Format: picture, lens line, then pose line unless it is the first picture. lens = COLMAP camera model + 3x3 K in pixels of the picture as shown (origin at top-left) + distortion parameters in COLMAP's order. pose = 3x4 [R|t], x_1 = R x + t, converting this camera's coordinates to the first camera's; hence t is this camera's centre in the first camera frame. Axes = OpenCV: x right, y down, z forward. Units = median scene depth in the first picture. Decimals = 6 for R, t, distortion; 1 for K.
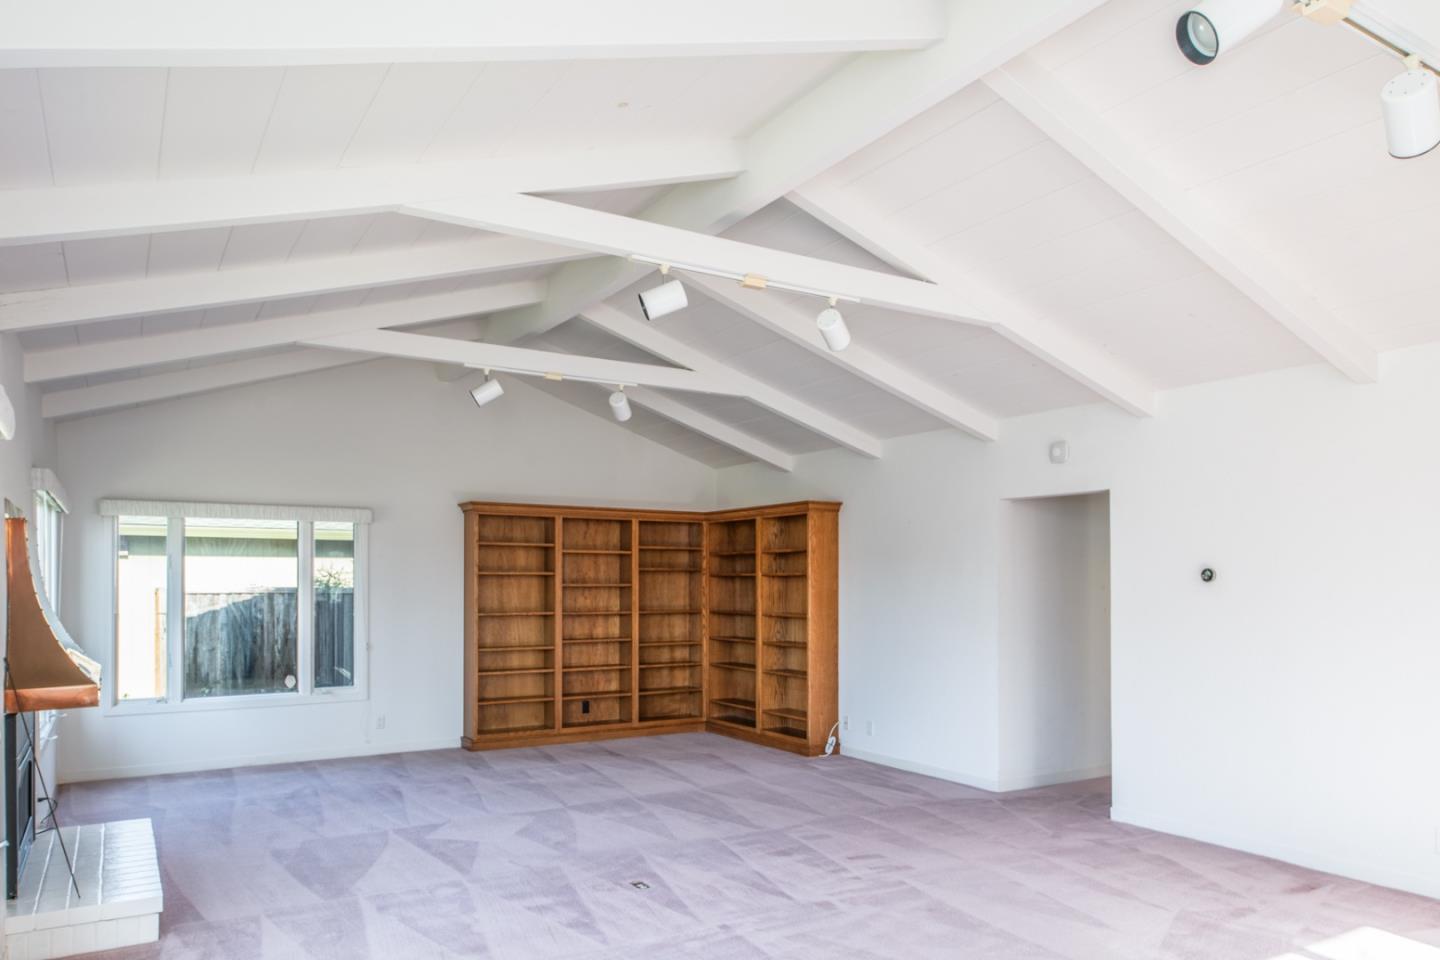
lens RADIAL K [[990.8, 0, 731.1], [0, 990.8, 476.1], [0, 0, 1]] dist [0.006053, -0.003790]
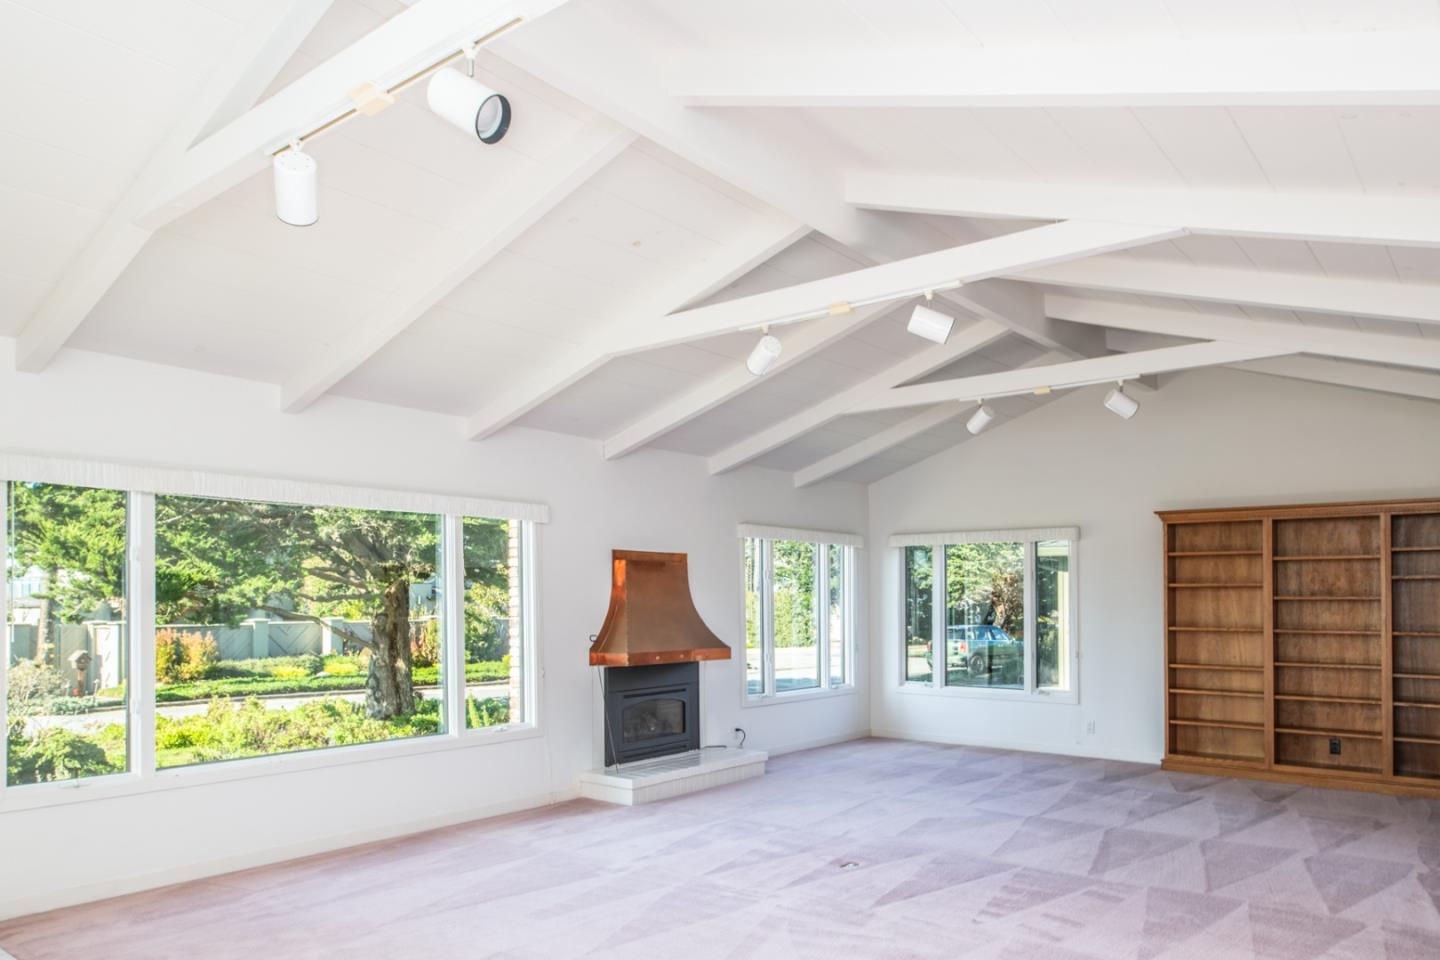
lens RADIAL K [[990.8, 0, 731.1], [0, 990.8, 476.1], [0, 0, 1]] dist [0.006053, -0.003790]
pose [[0.331224, -0.115939, -0.936402, 0.509351], [0.100861, 0.991086, -0.087033, 0.033570], [0.938146, -0.065619, 0.339966, 0.278965]]
